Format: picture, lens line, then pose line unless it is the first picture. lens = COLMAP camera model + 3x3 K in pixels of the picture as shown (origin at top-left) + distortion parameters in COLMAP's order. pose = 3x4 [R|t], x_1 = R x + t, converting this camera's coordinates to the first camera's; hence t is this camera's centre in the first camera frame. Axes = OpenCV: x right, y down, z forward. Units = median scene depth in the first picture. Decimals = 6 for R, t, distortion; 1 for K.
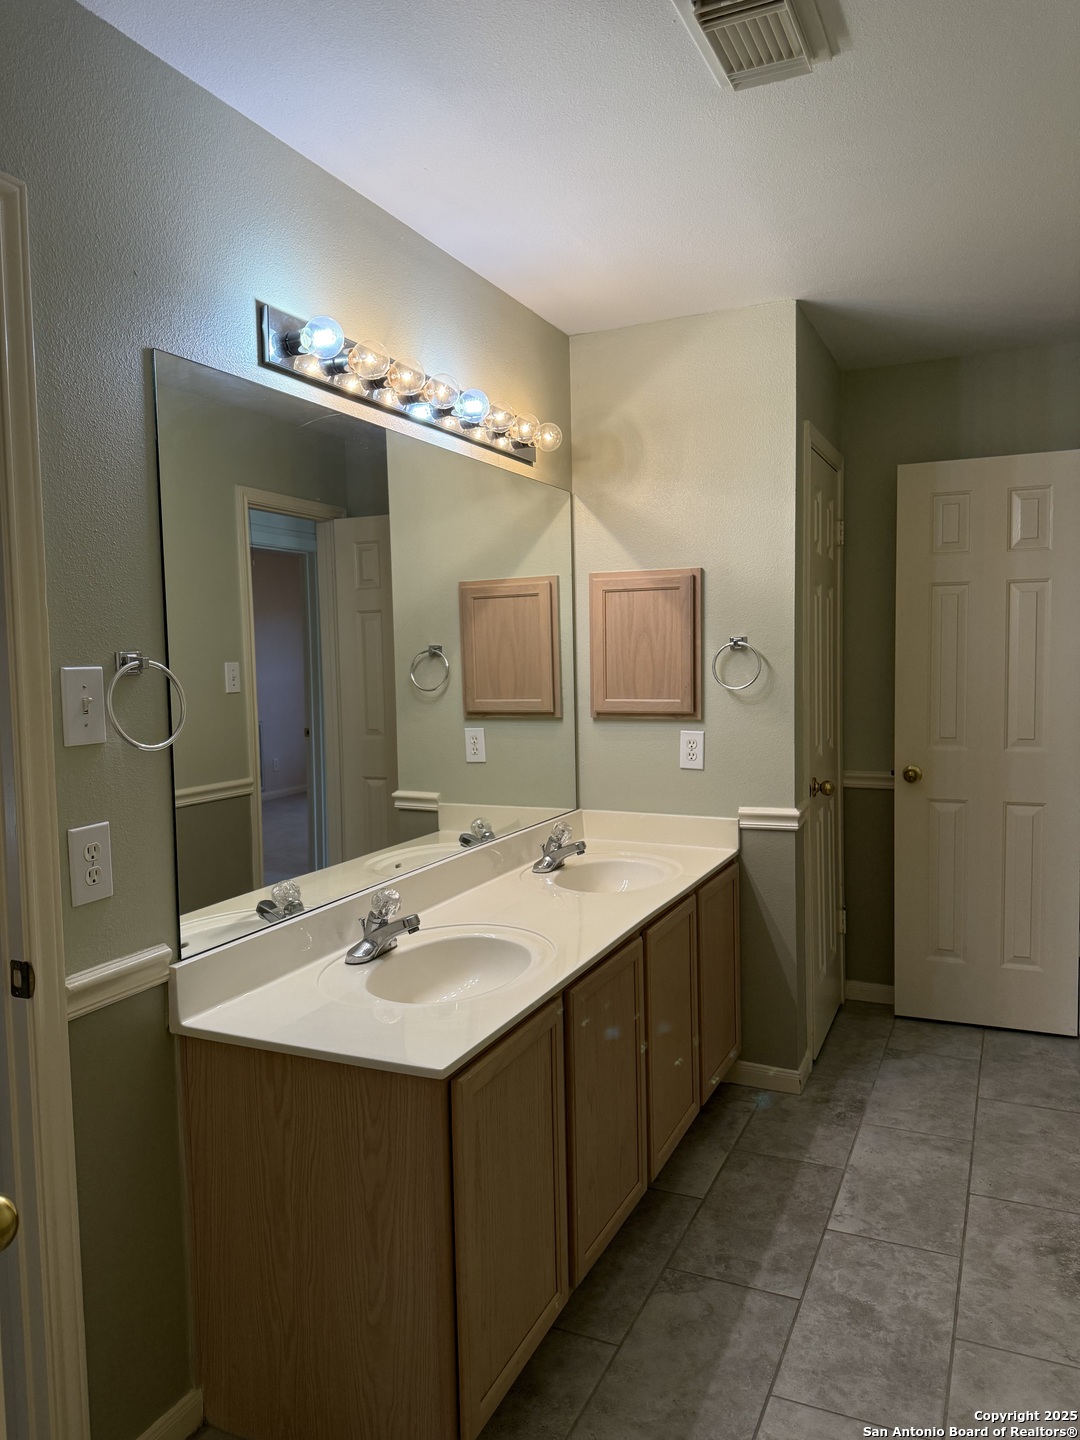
lens RADIAL K [[1028.3, 0, 544.3], [0, 1028.3, 723.6], [0, 0, 1]] dist [0.002106, 0.000008]
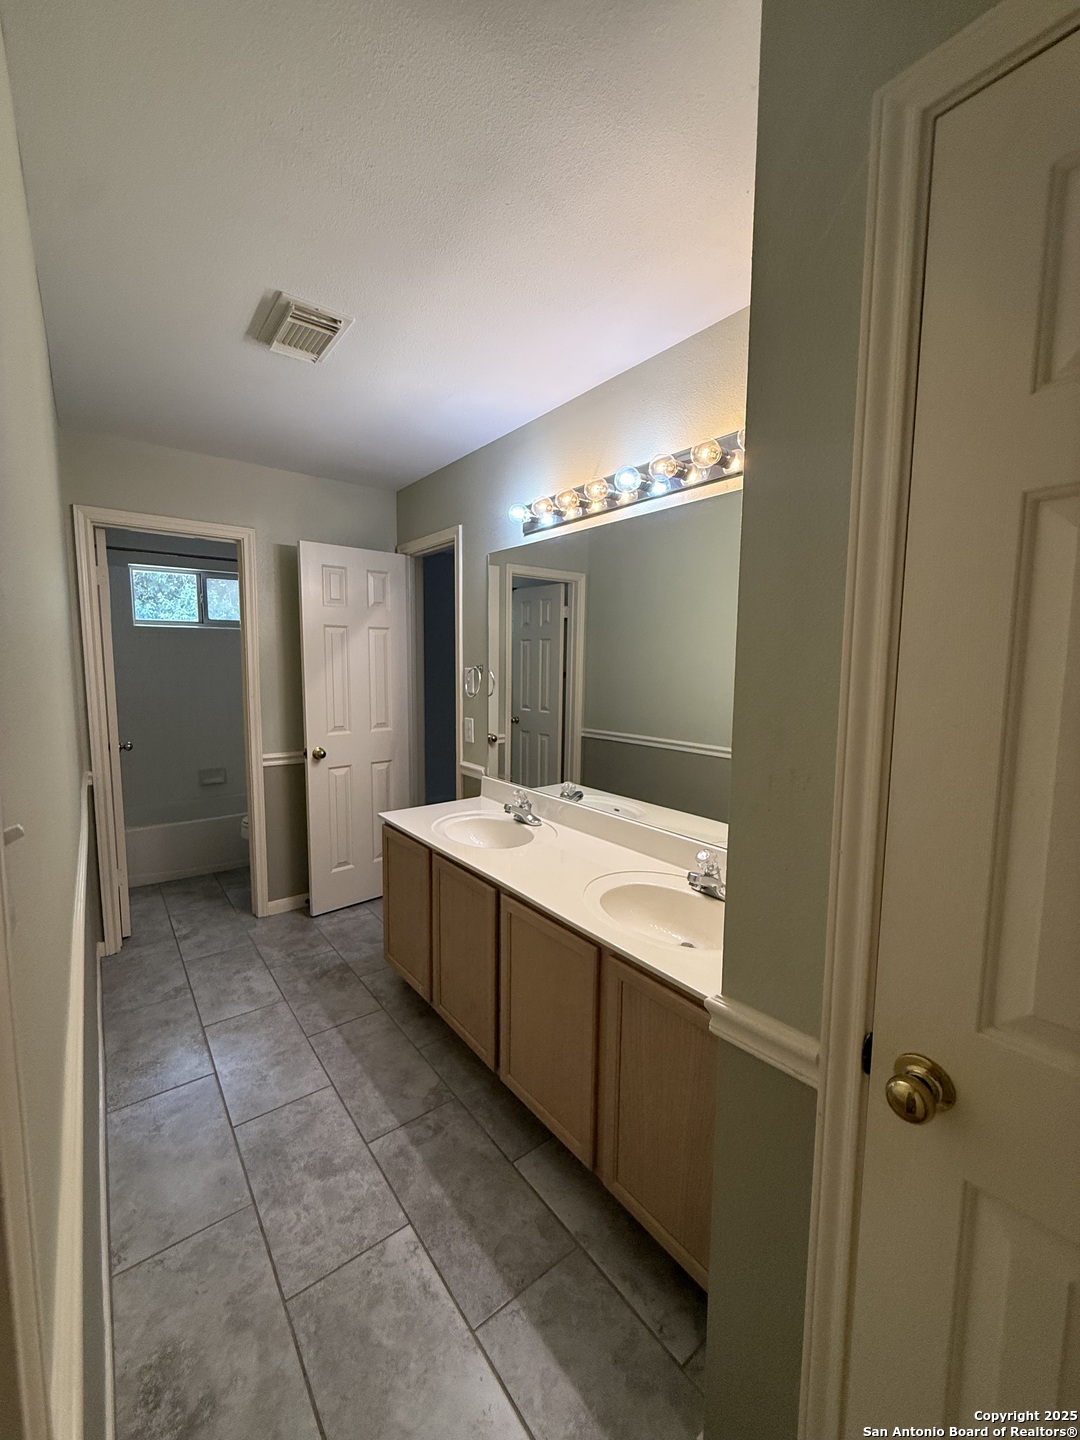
lens RADIAL K [[571.6, 0, 540.8], [0, 571.6, 715.1], [0, 0, 1]] dist [0.000619, -0.000257]
pose [[-0.453831, 0.105919, -0.884770, 0.741624], [-0.060766, 0.986920, 0.149317, -0.136119], [0.889013, 0.121528, -0.441459, 1.436446]]
